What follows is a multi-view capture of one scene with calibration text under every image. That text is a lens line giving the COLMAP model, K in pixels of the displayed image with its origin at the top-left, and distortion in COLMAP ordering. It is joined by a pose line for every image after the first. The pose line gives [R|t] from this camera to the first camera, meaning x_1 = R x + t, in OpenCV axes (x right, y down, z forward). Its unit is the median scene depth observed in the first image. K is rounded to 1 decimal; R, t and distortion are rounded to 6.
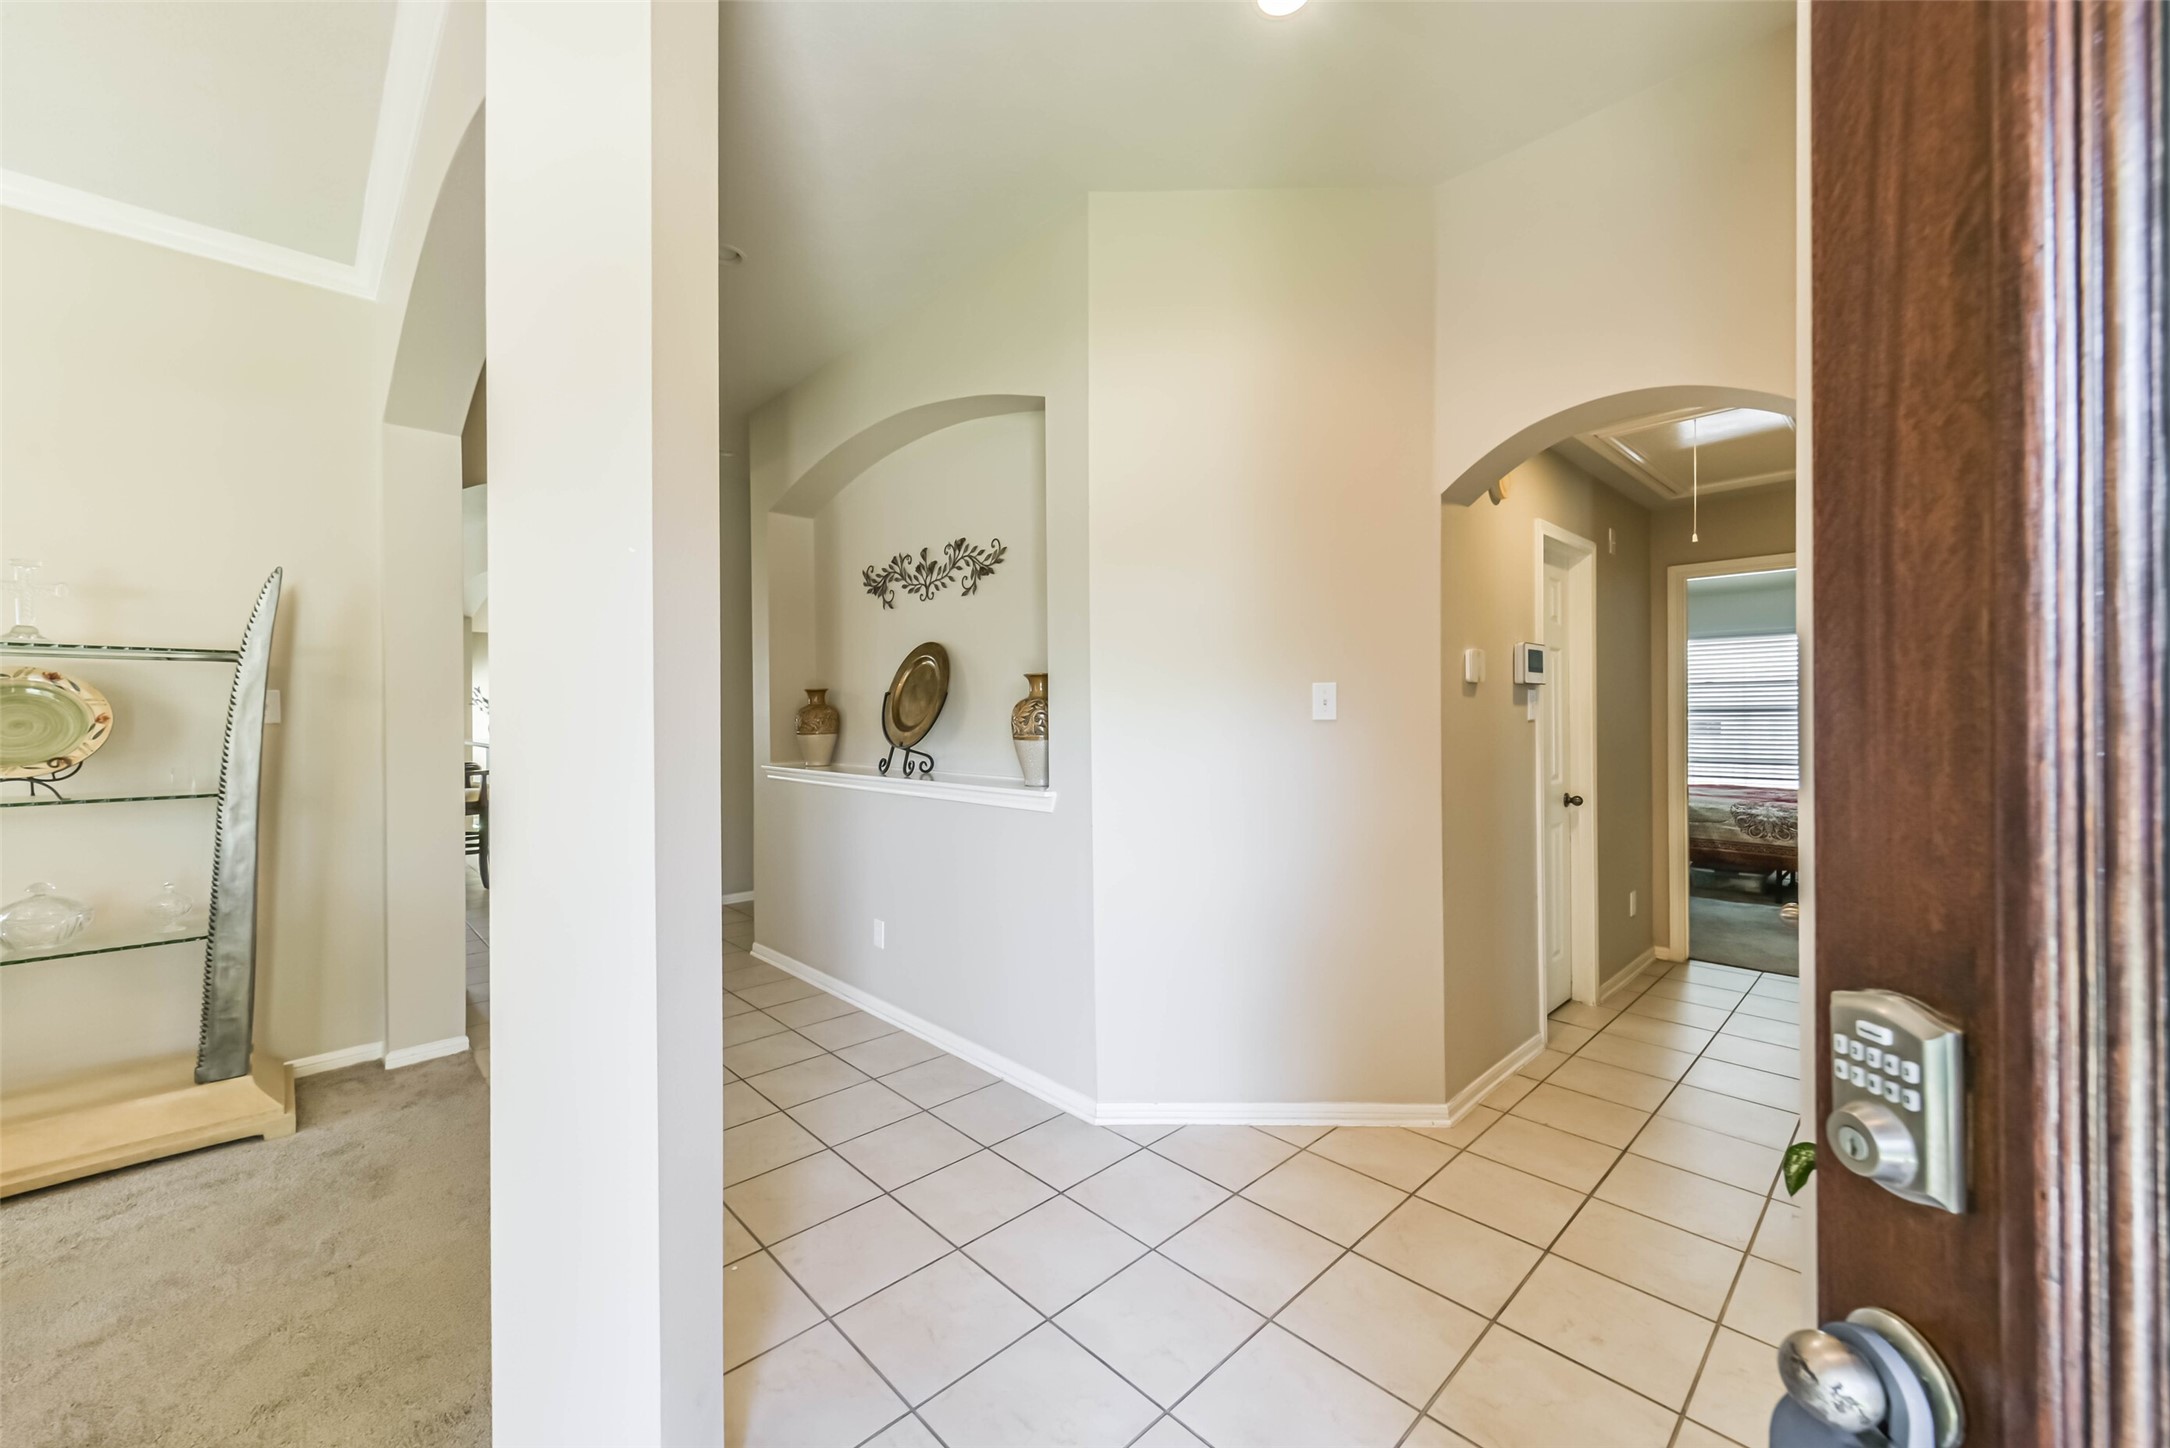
lens RADIAL K [[832.6, 0, 1097.2], [0, 832.6, 718.5], [0, 0, 1]] dist [0.012922, -0.001457]
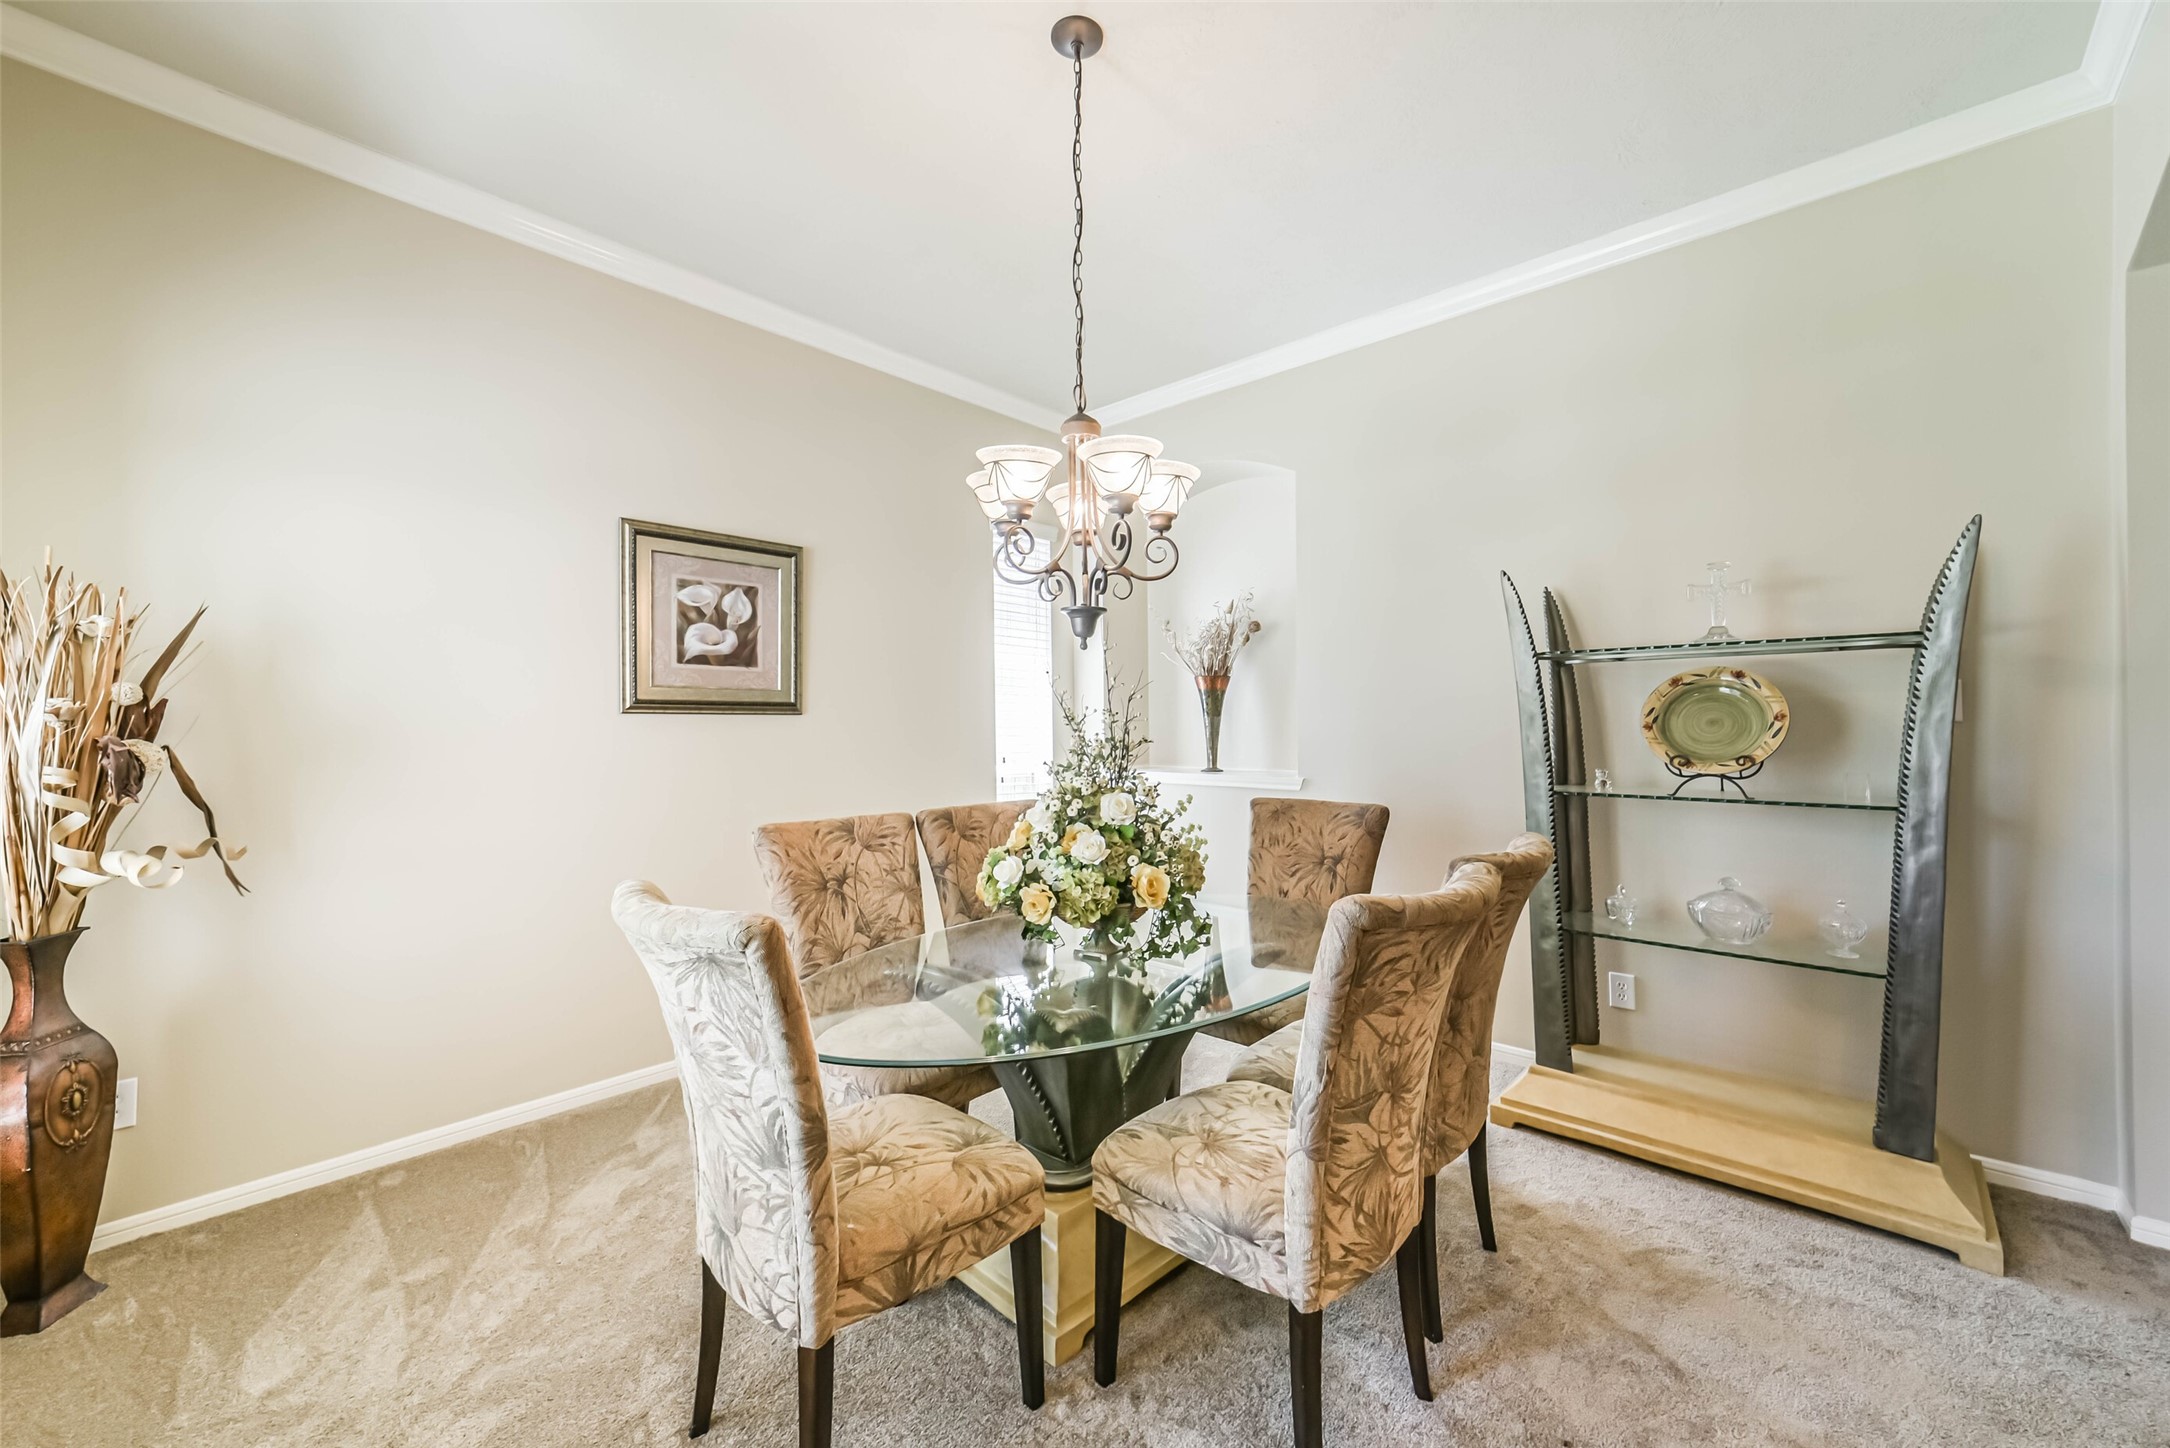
lens RADIAL K [[832.6, 0, 1096.0], [0, 832.6, 726.5], [0, 0, 1]] dist [0.012922, -0.001457]
pose [[0.051801, 0.009547, -0.998612, -0.259558], [0.006176, 0.999932, 0.009880, -0.002561], [0.998638, -0.006679, 0.051738, 0.173144]]
